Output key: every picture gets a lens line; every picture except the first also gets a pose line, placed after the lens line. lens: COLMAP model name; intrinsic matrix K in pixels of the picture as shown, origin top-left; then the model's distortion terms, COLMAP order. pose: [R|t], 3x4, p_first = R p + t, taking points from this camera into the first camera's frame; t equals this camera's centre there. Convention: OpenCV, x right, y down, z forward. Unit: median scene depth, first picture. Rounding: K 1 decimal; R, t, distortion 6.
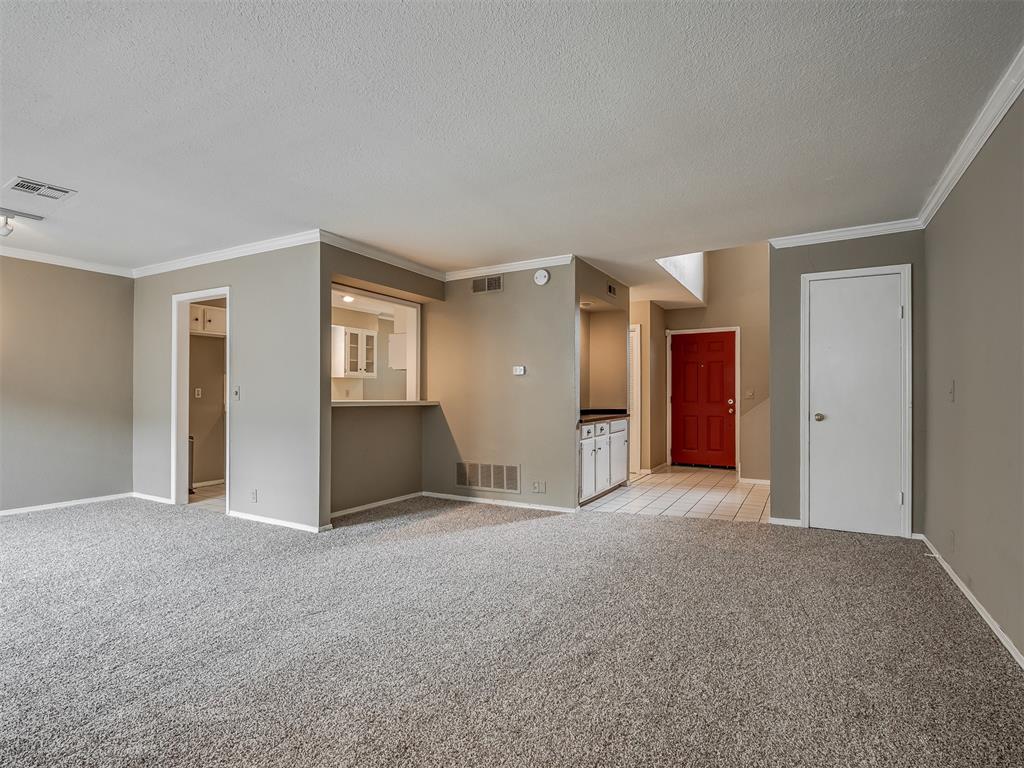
lens RADIAL K [[550.3, 0, 514.8], [0, 550.3, 385.5], [0, 0, 1]] dist [0.005860, -0.001094]
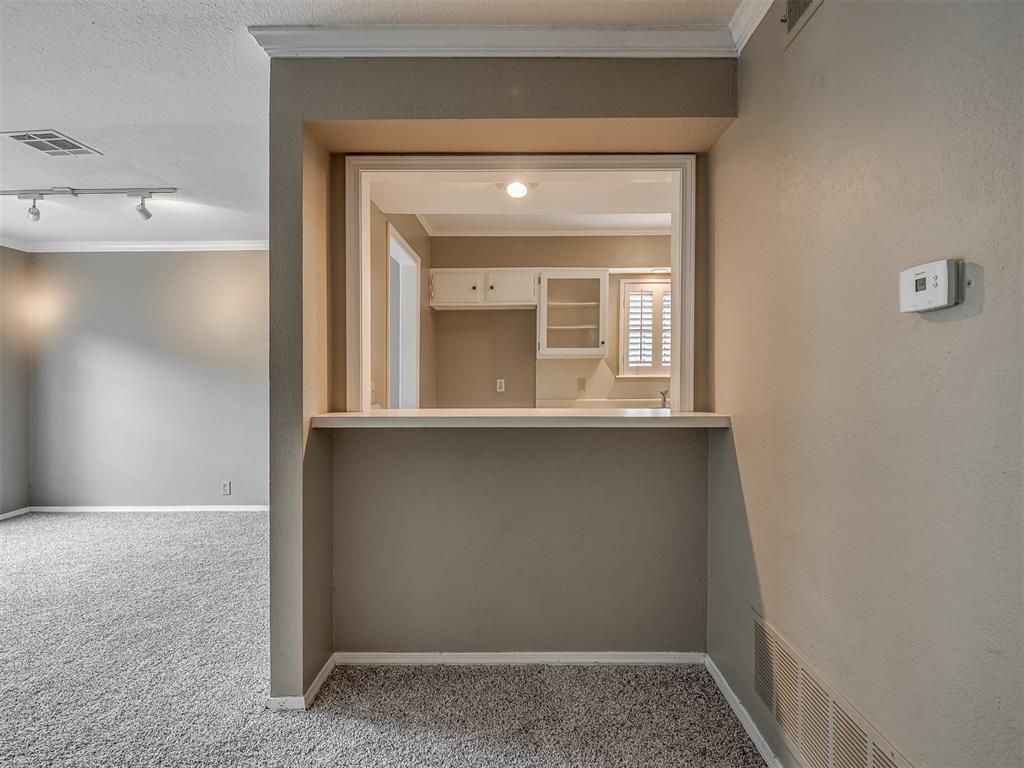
lens RADIAL K [[550.3, 0, 487.9], [0, 550.3, 390.9], [0, 0, 1]] dist [0.005860, -0.001094]
pose [[0.474385, 0.012682, -0.880226, 0.105195], [0.022981, 0.999377, 0.026784, -0.000574], [0.880017, -0.032934, 0.473799, 0.779421]]
